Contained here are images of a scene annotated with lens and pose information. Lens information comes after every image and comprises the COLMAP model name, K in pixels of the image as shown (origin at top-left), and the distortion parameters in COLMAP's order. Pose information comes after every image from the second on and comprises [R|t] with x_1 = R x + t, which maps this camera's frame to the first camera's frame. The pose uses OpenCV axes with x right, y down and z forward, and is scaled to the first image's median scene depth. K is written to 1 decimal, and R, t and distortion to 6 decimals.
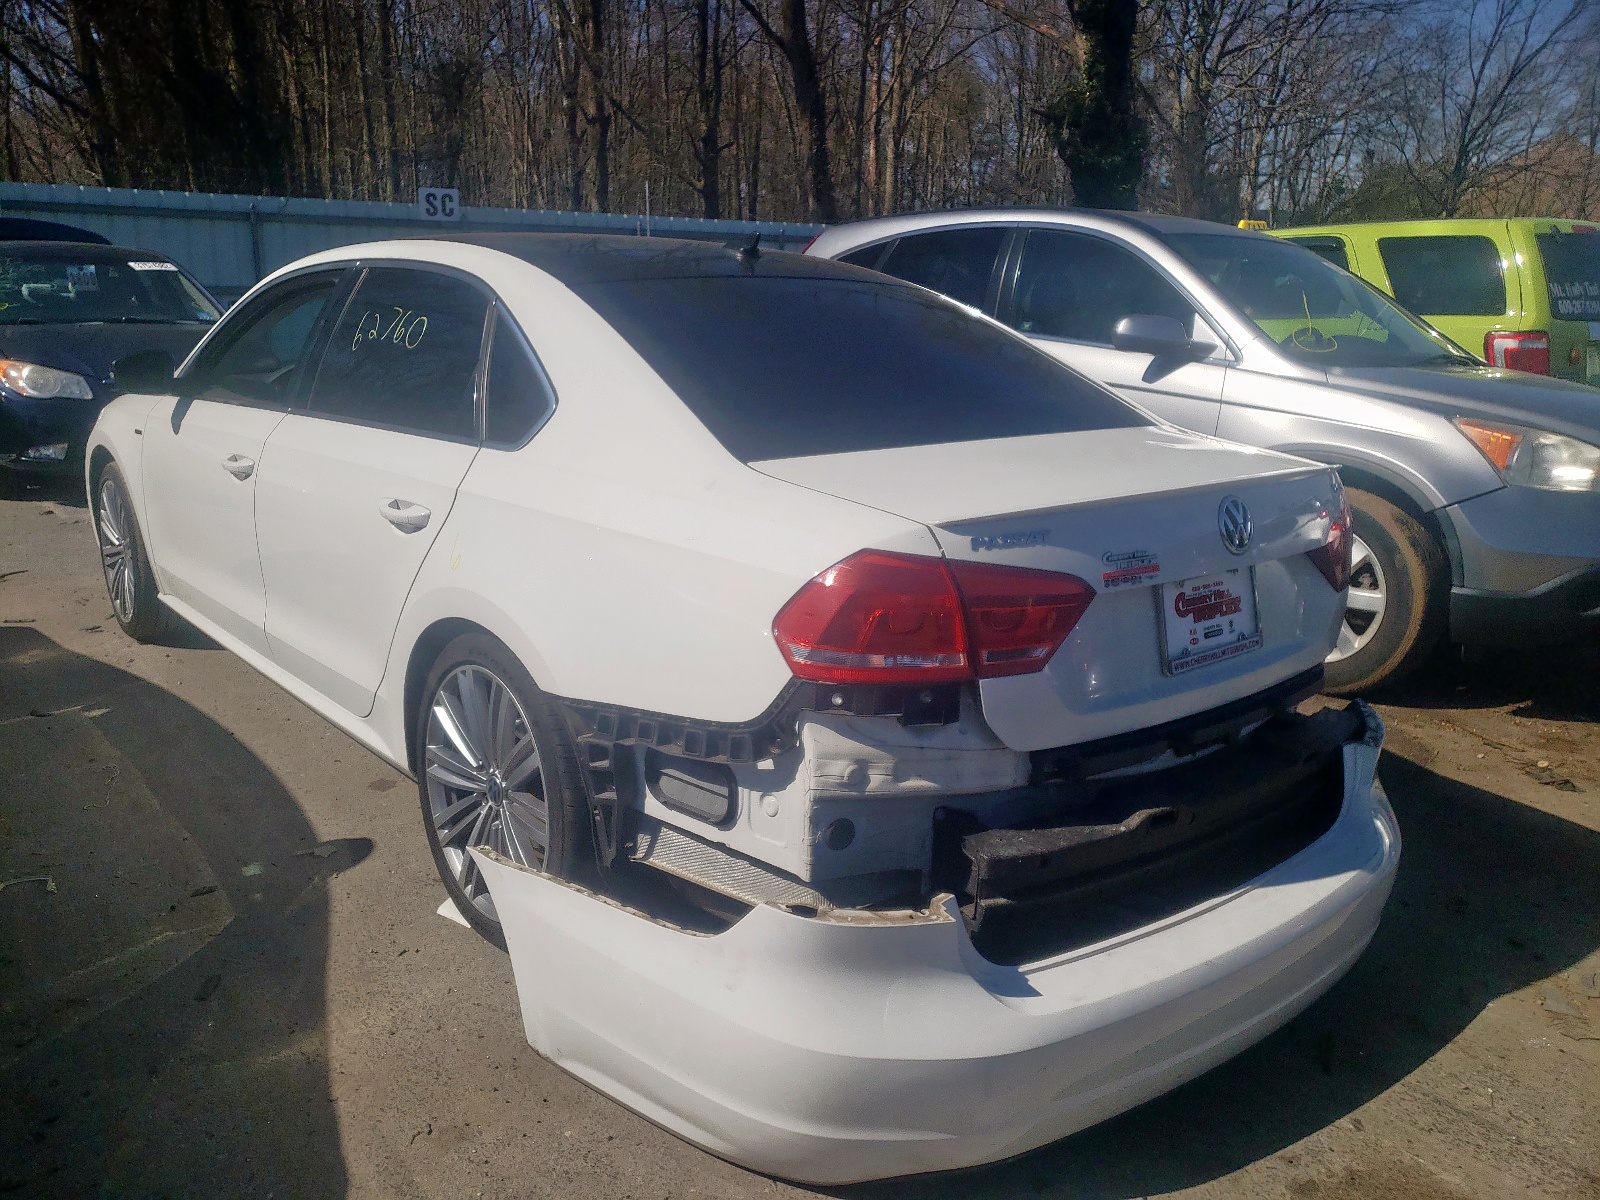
lens RADIAL K [[1189.0, 0, 799.0], [0, 1189.0, 635.9], [0, 0, 1]] dist [0.003279, 0.001812]
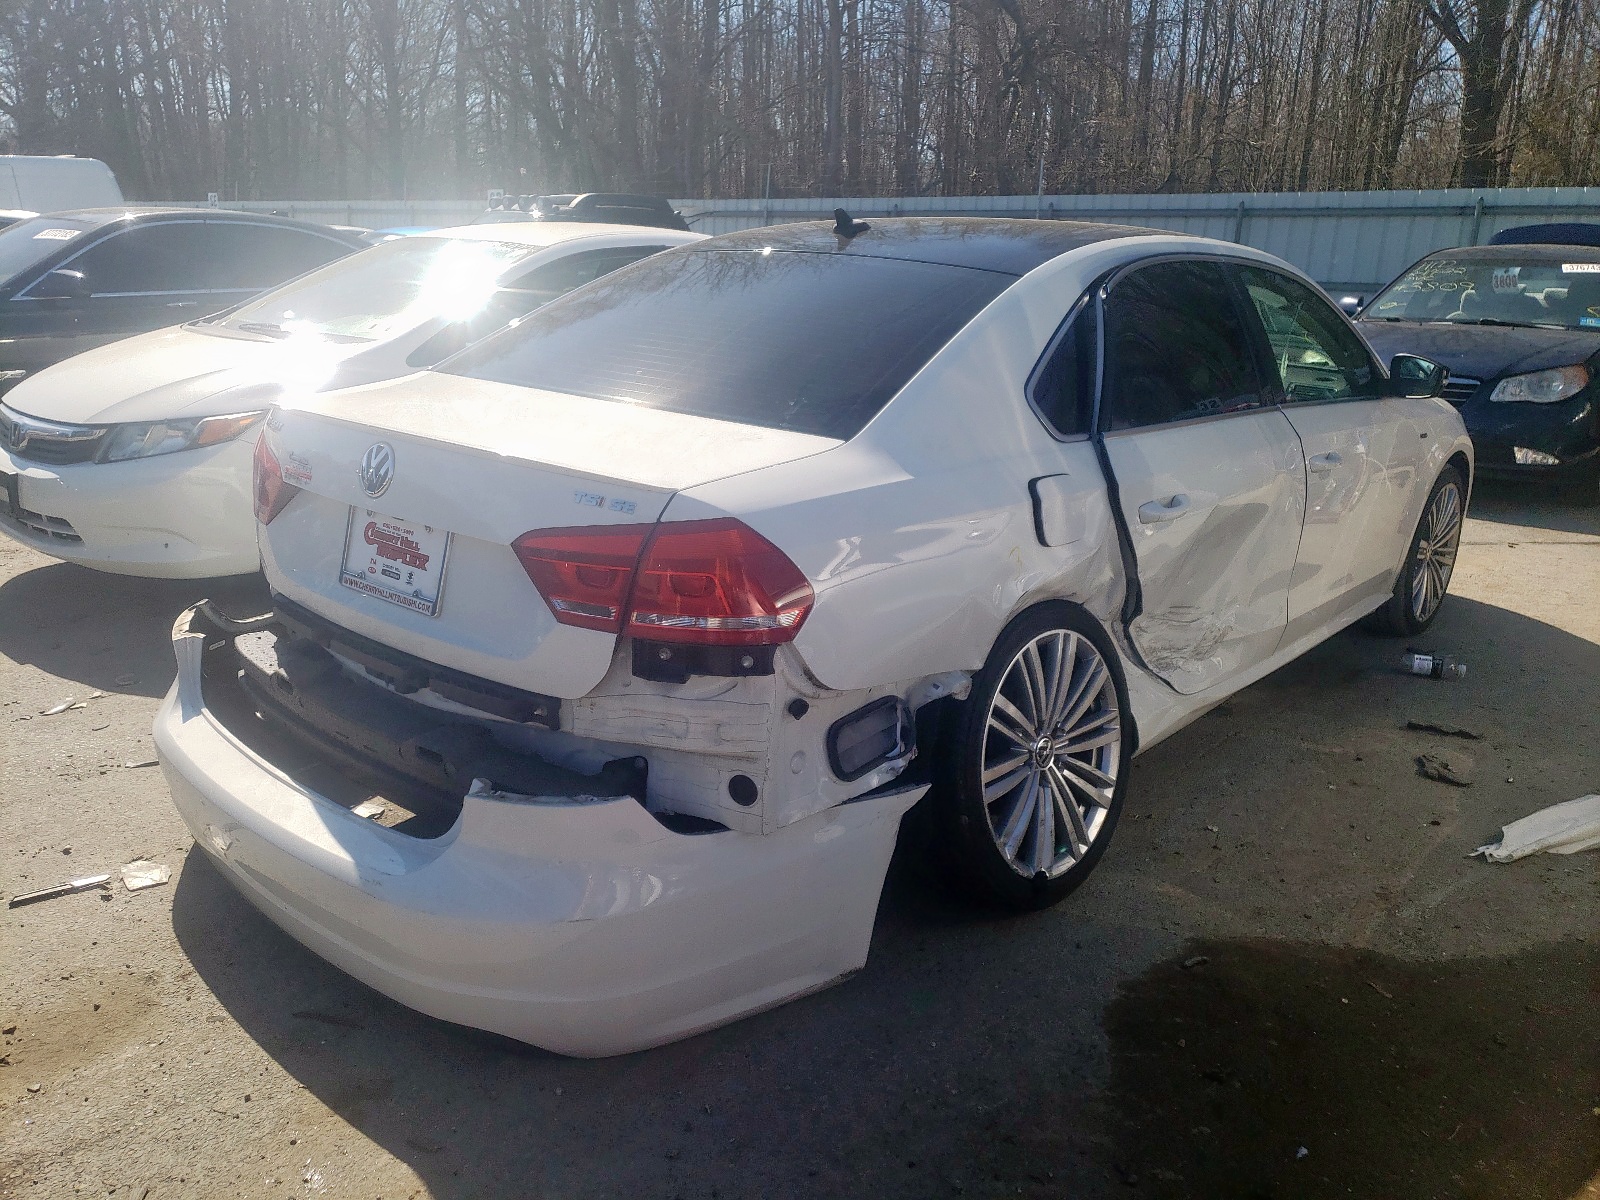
lens RADIAL K [[1243.2, 0, 800.0], [0, 1243.2, 600.0], [0, 0, 1]] dist [0.004451, 0.002724]
pose [[0.187089, 0.249868, -0.950034, 1.432814], [-0.297702, 0.936052, 0.187565, -0.287624], [0.936147, 0.247735, 0.249511, 1.047026]]
